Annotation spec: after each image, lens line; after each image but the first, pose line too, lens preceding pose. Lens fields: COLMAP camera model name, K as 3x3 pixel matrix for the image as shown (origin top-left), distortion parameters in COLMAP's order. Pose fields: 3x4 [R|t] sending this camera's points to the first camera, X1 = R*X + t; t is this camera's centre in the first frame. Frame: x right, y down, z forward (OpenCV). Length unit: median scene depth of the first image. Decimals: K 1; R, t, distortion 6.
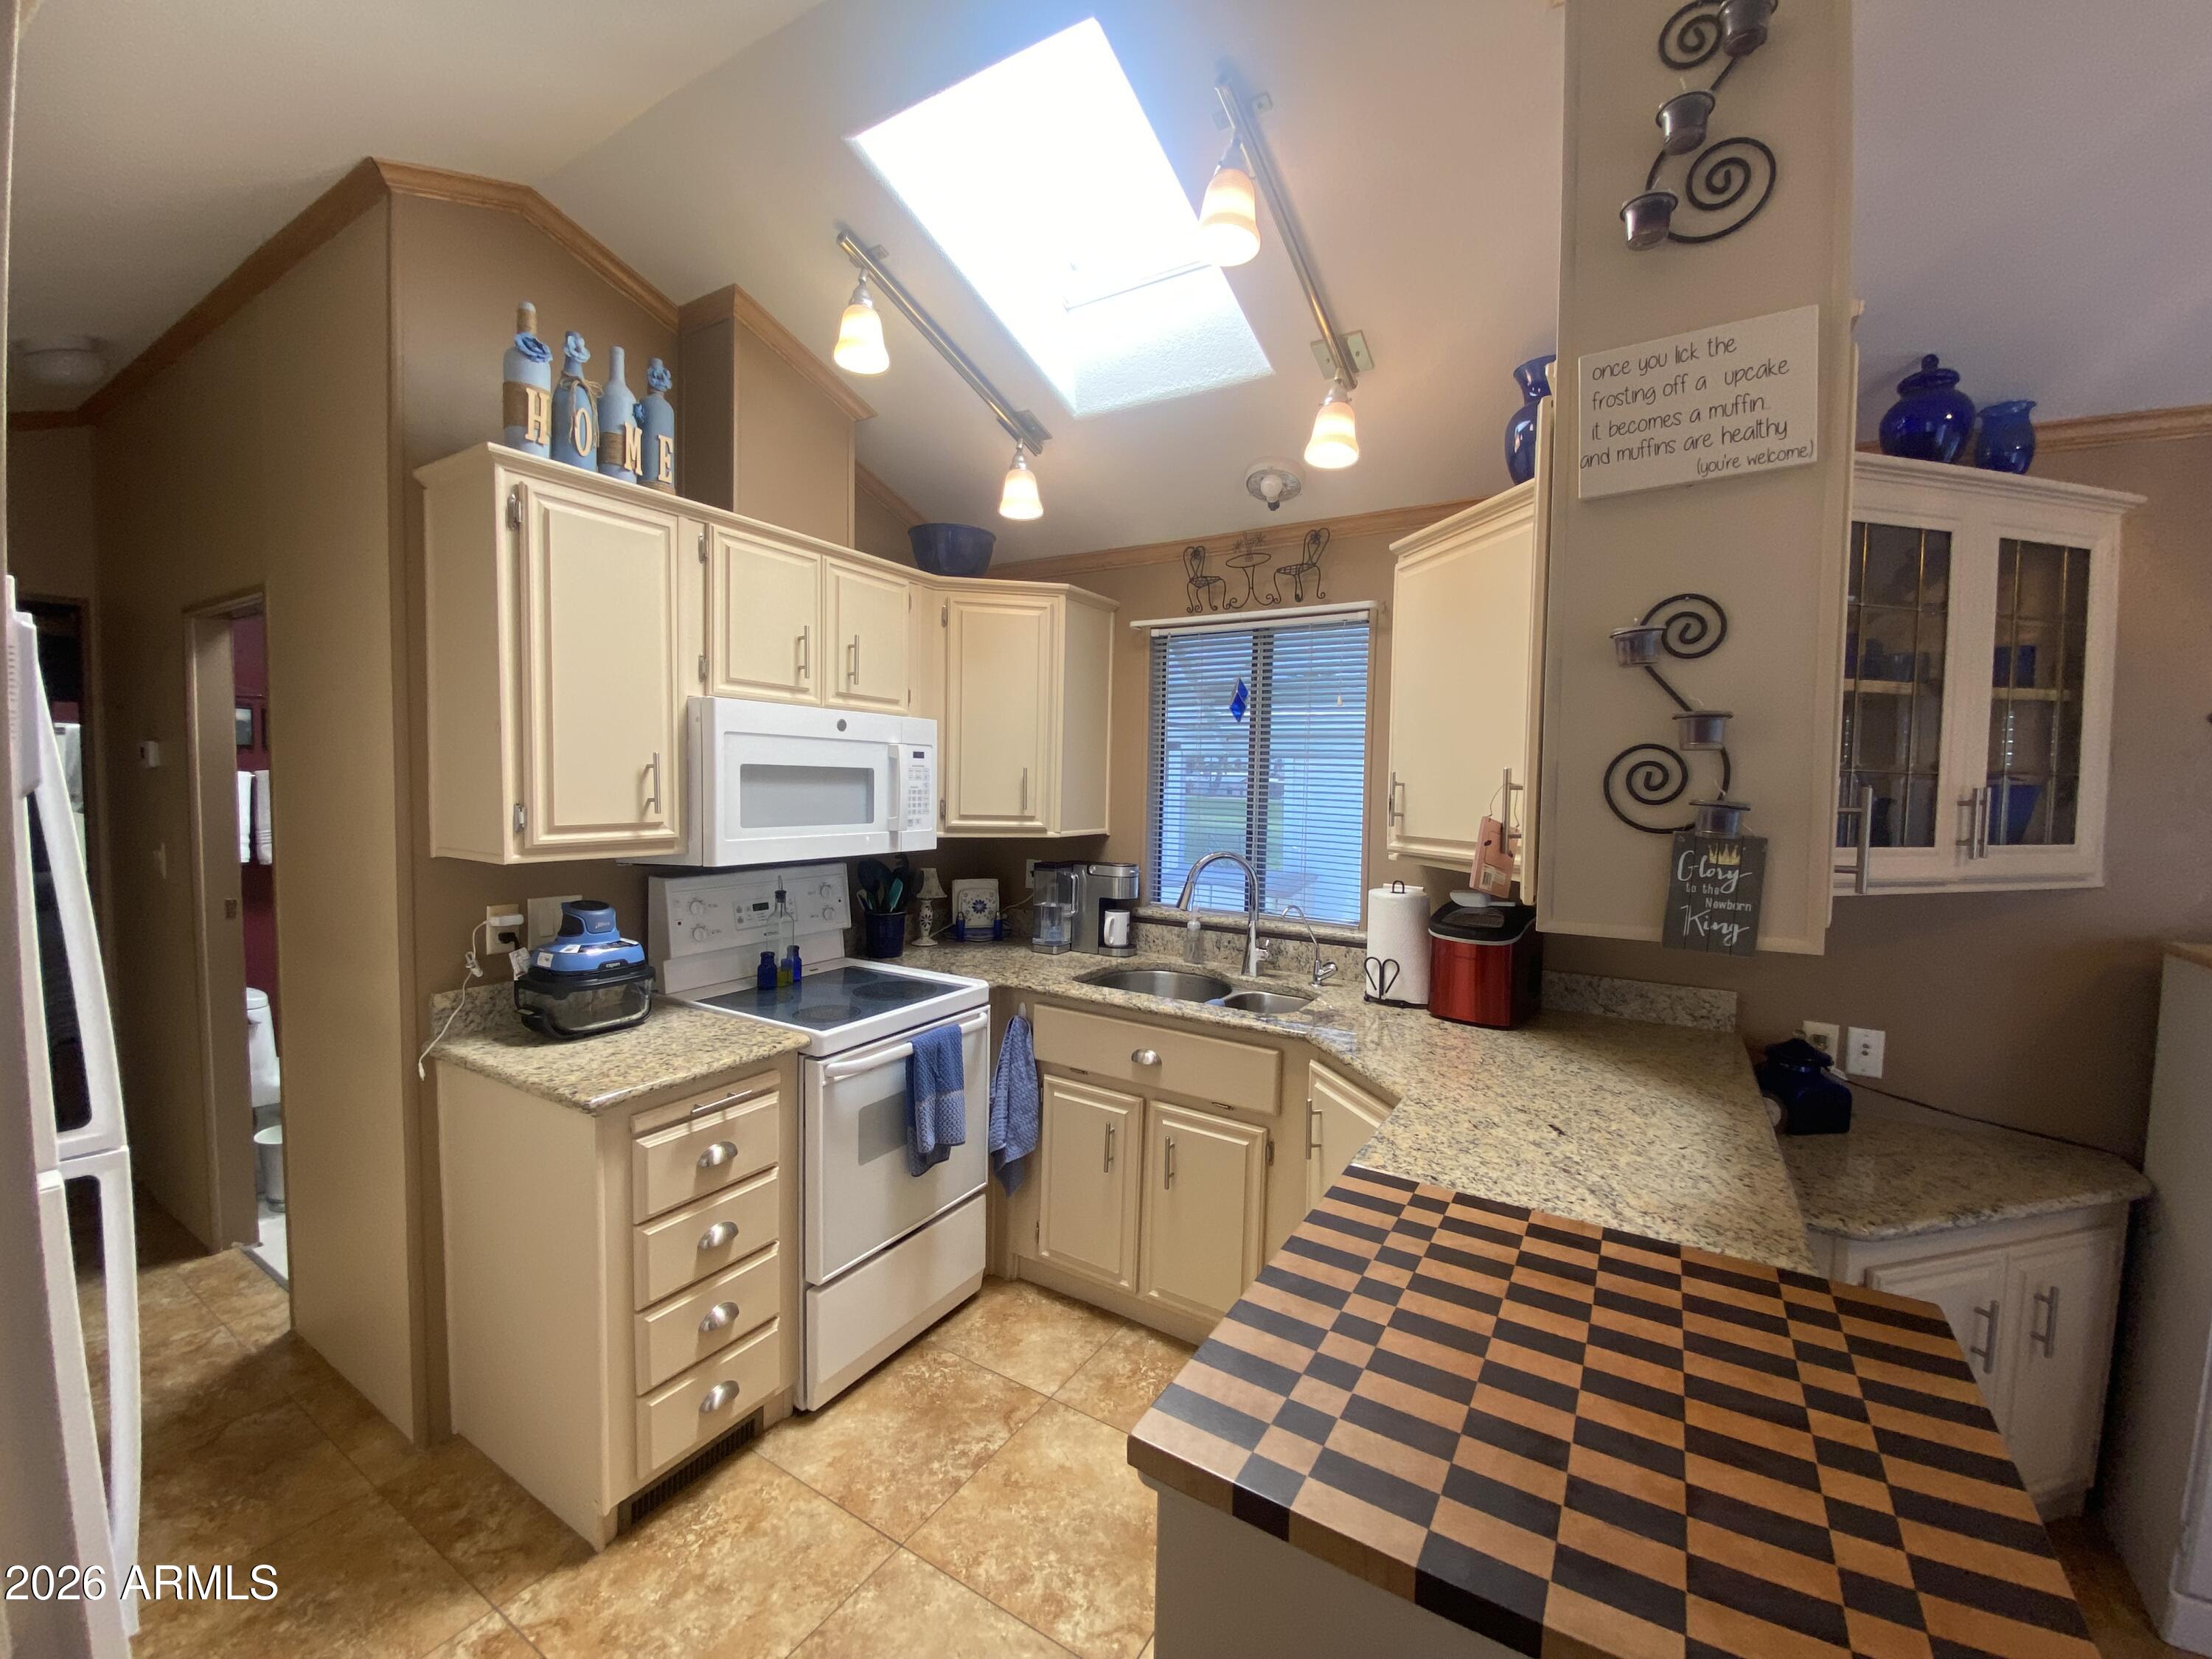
lens RADIAL K [[897.7, 0, 1106.0], [0, 897.7, 829.5], [0, 0, 1]] dist [0.035747, -0.027863]
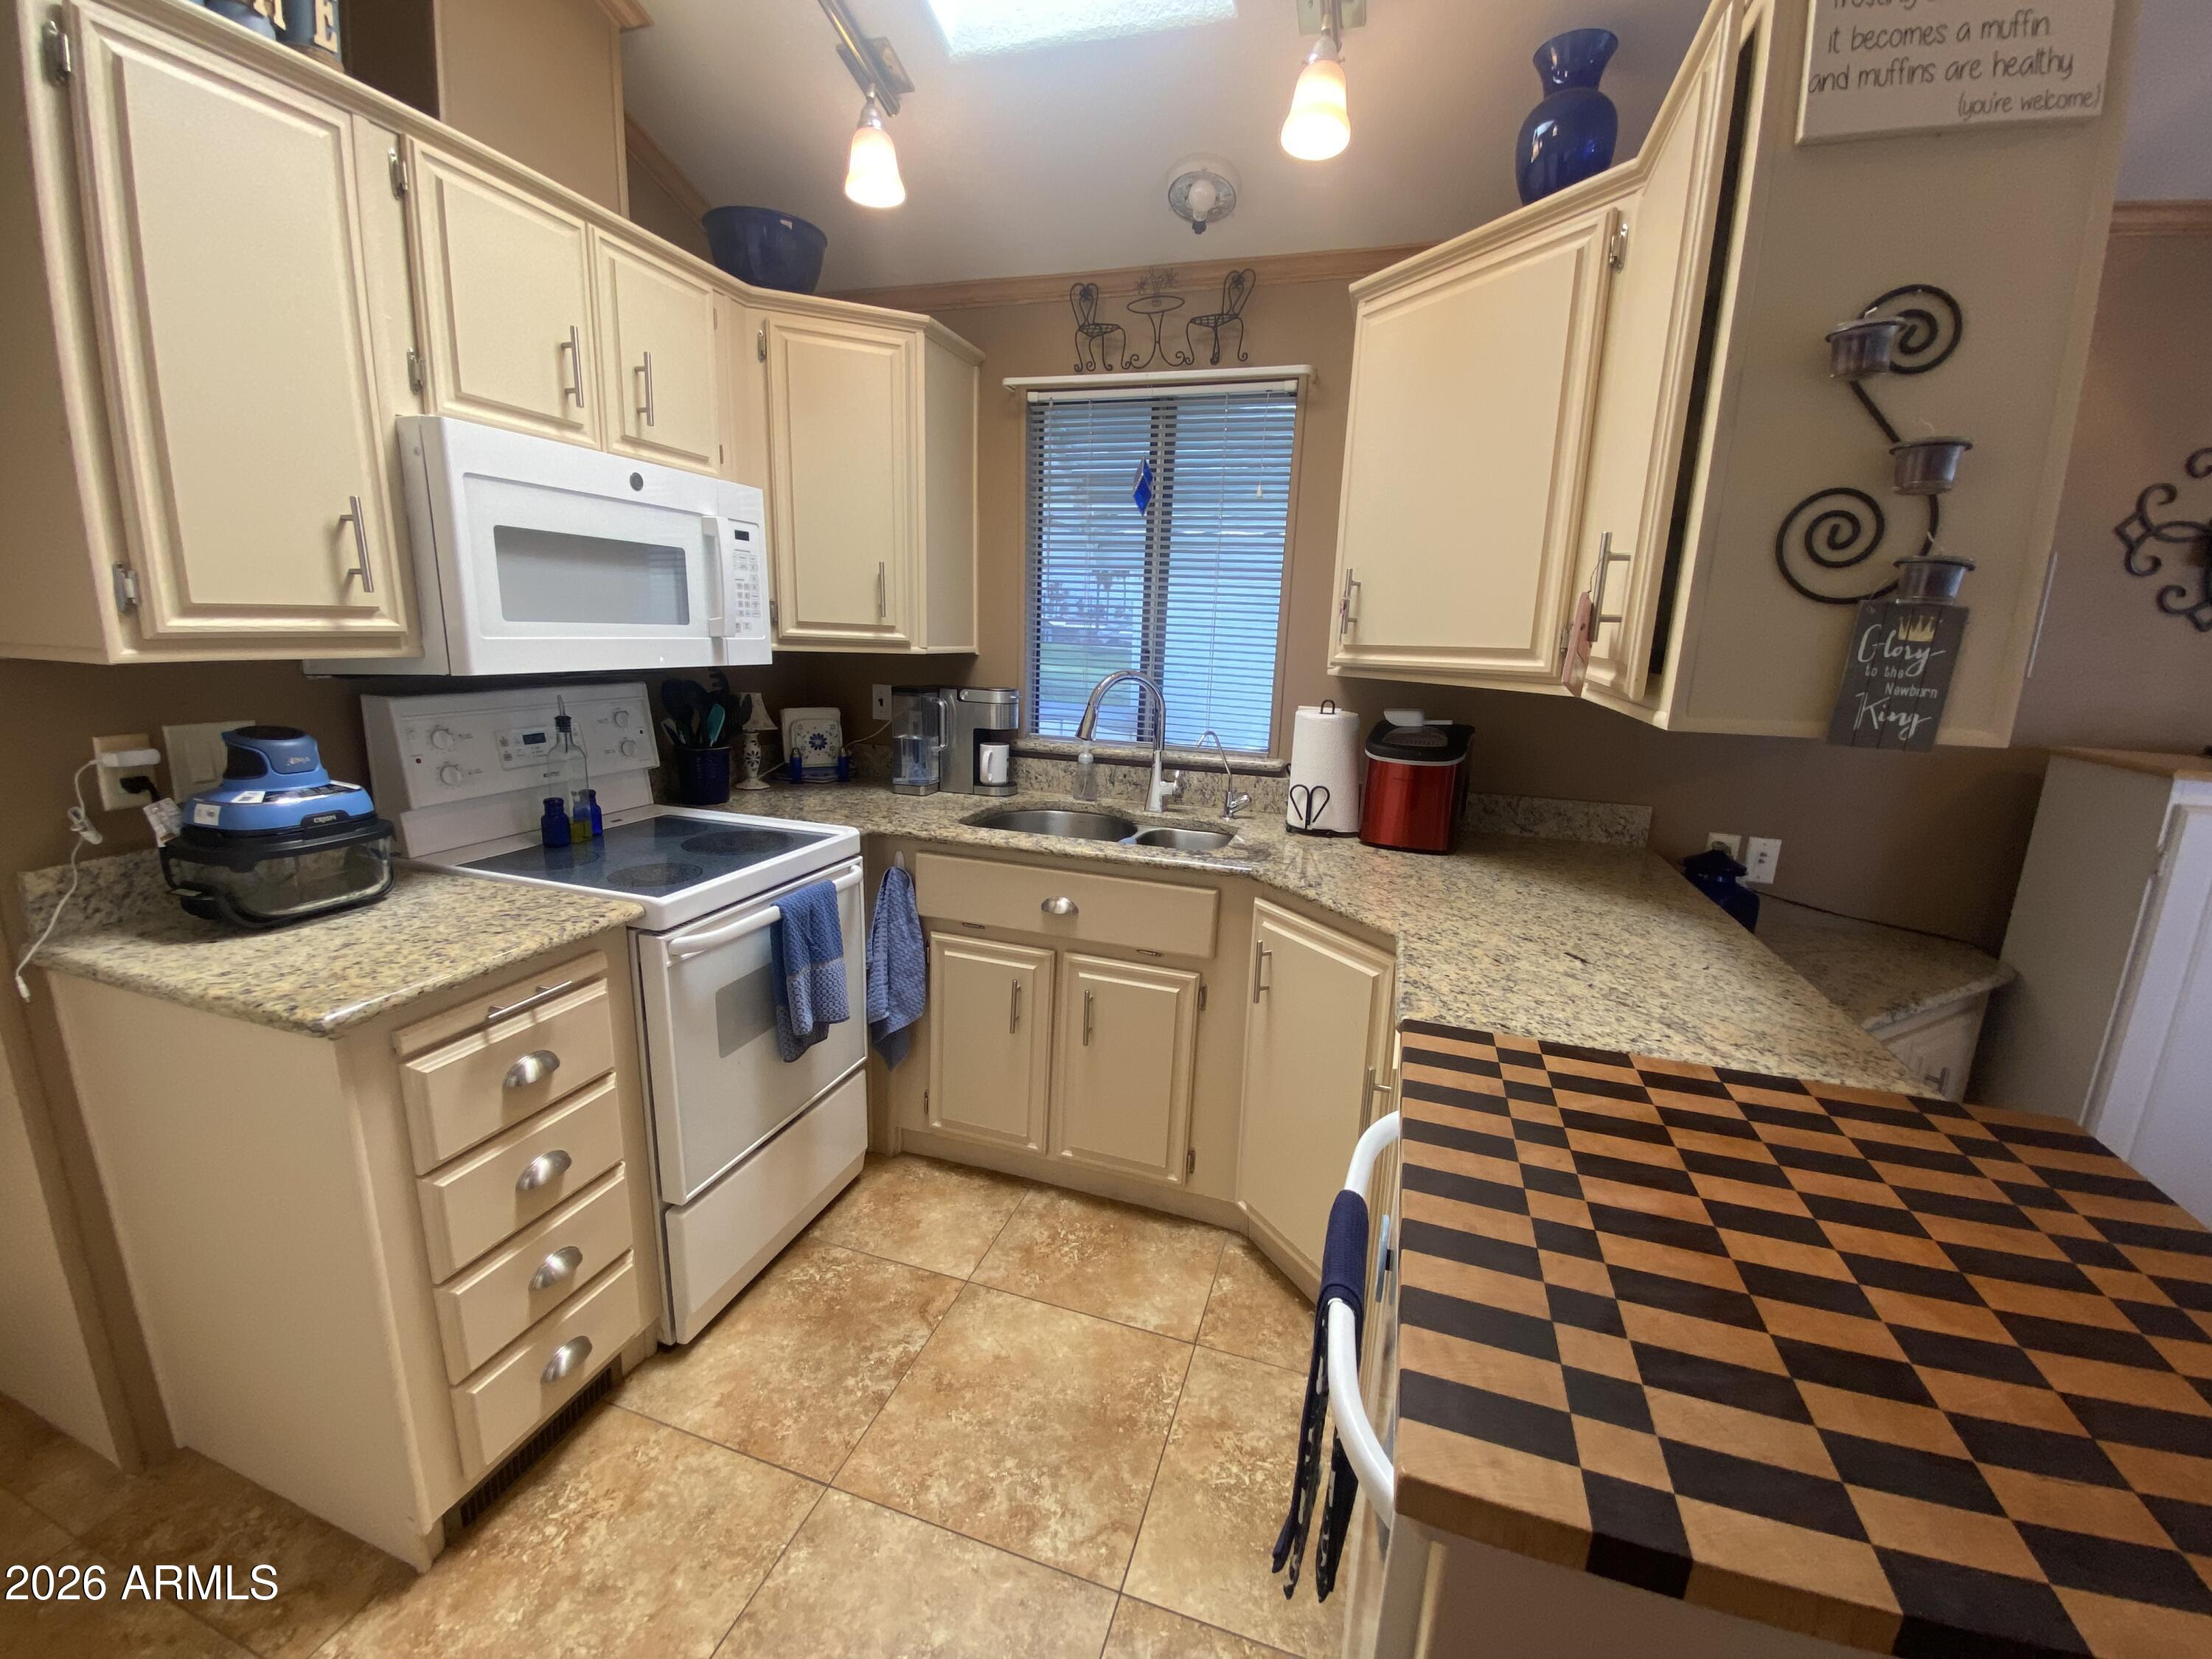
lens RADIAL K [[905.9, 0, 1109.4], [0, 905.9, 827.0], [0, 0, 1]] dist [0.032016, -0.024825]
pose [[0.972102, -0.037426, 0.231555, -0.127925], [-0.002161, 0.985717, 0.168395, 0.037609], [-0.234550, -0.164198, 0.958136, 0.197735]]
